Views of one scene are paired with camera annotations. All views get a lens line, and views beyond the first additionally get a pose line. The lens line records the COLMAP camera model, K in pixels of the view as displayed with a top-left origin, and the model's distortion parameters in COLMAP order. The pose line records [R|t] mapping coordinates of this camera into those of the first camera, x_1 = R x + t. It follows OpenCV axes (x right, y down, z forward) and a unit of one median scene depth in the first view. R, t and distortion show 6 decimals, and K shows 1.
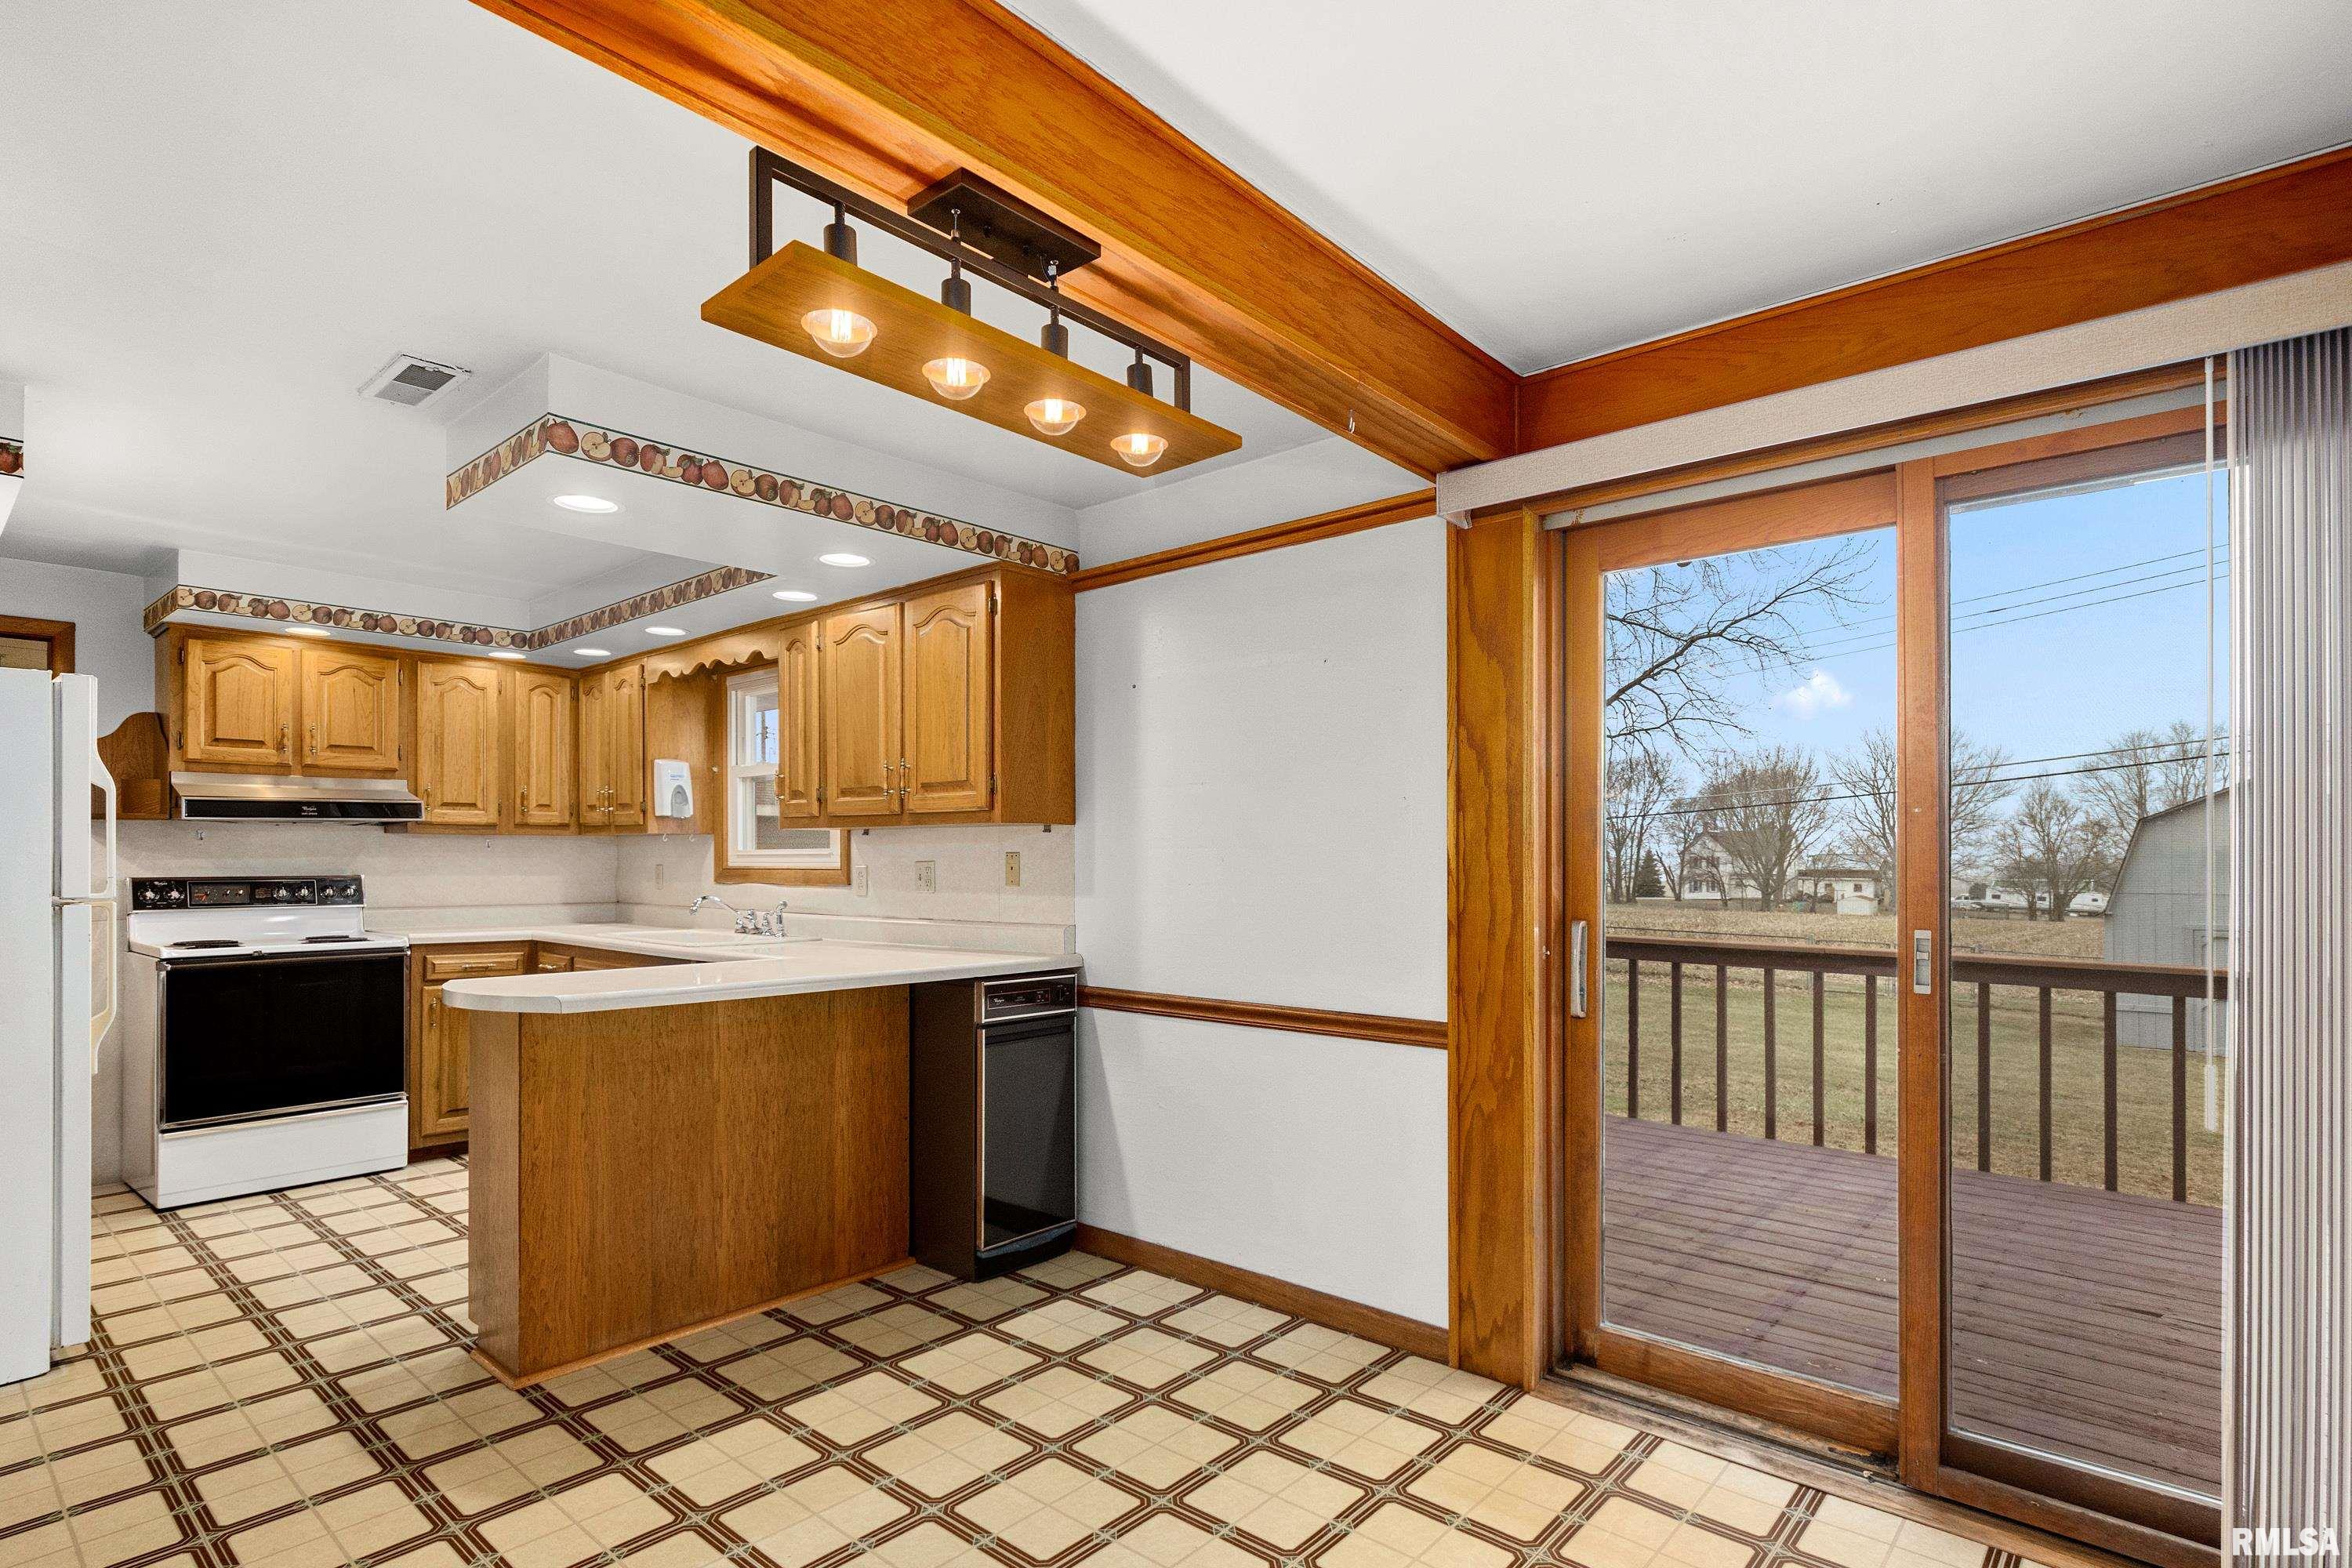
lens RADIAL K [[1171.7, 0, 1190.1], [0, 1171.7, 853.5], [0, 0, 1]] dist [-0.009872, -0.000562]
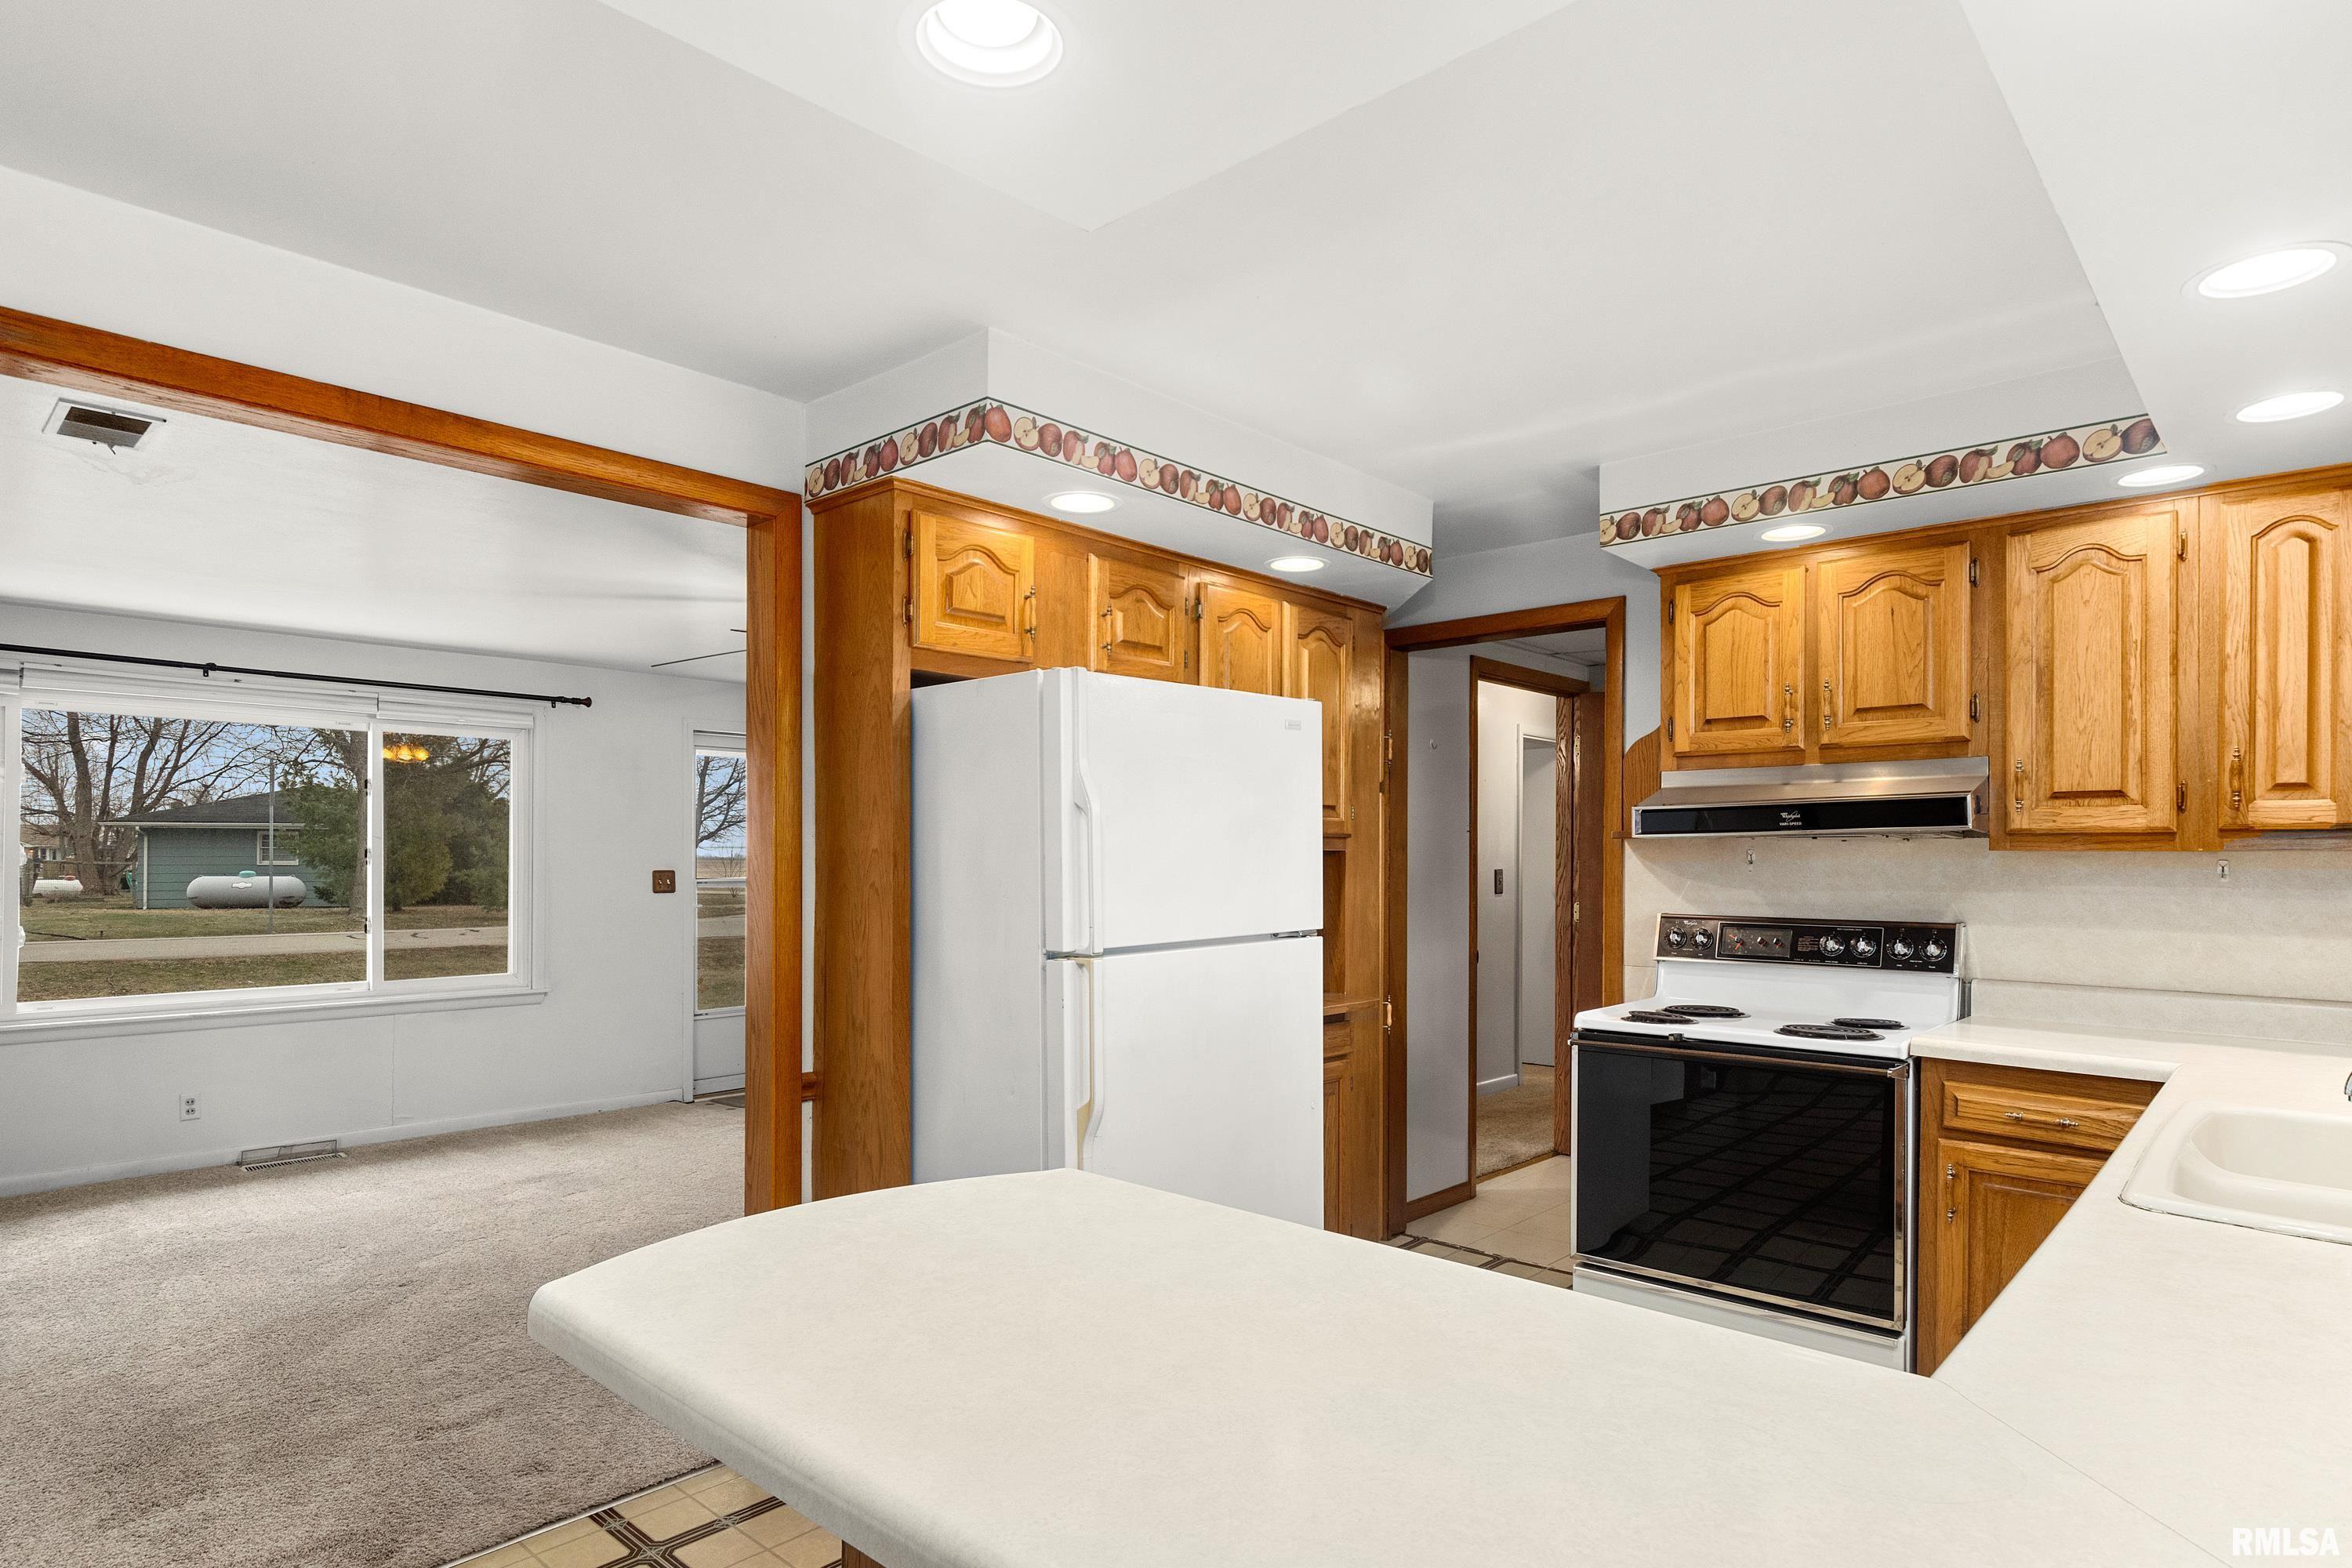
lens RADIAL K [[1272.5, 0, 1176.6], [0, 1272.5, 857.9], [0, 0, 1]] dist [0.000133, -0.001601]
pose [[-0.024896, -0.000645, -0.999690, -0.062717], [-0.000883, 0.999999, -0.000623, -0.014776], [0.999690, 0.000867, -0.024897, 0.678640]]
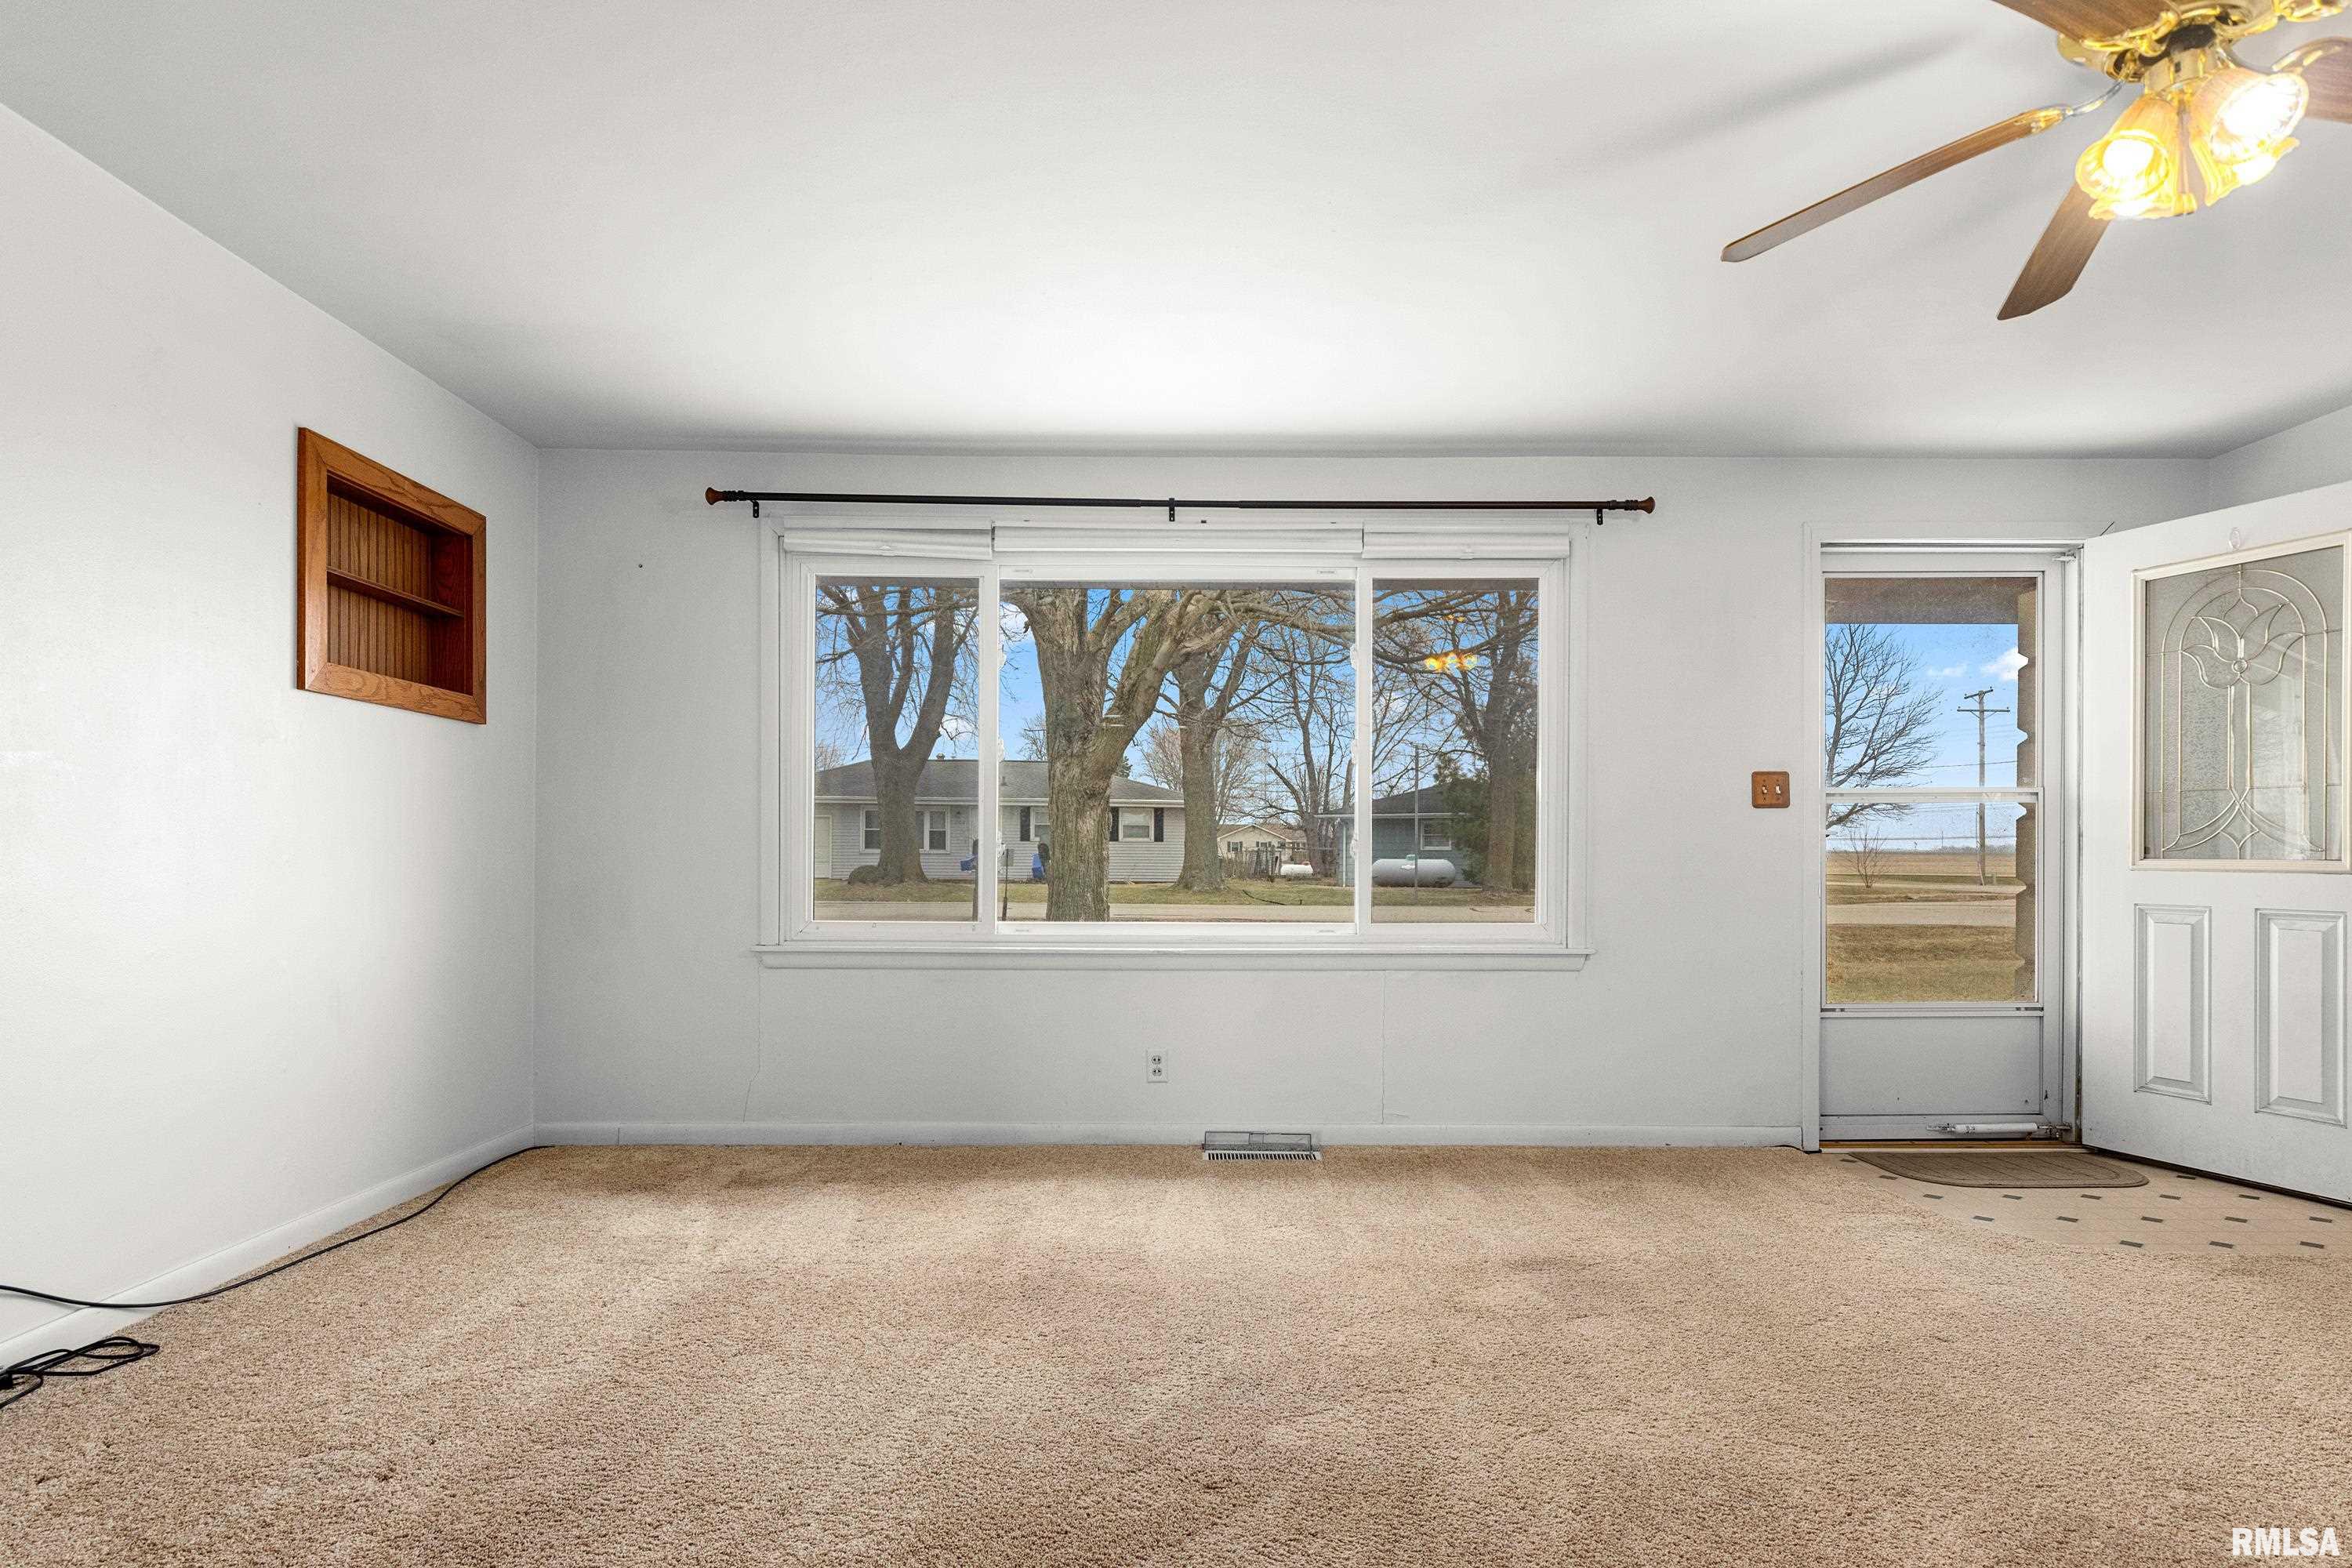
lens RADIAL K [[1288.0, 0, 1176.8], [0, 1288.0, 860.2], [0, 0, 1]] dist [0.001485, -0.000680]
pose [[-0.752054, 0.004350, -0.659087, -0.295964], [0.000331, 0.999981, 0.006222, 0.016866], [0.659101, 0.004461, -0.752041, 0.583418]]
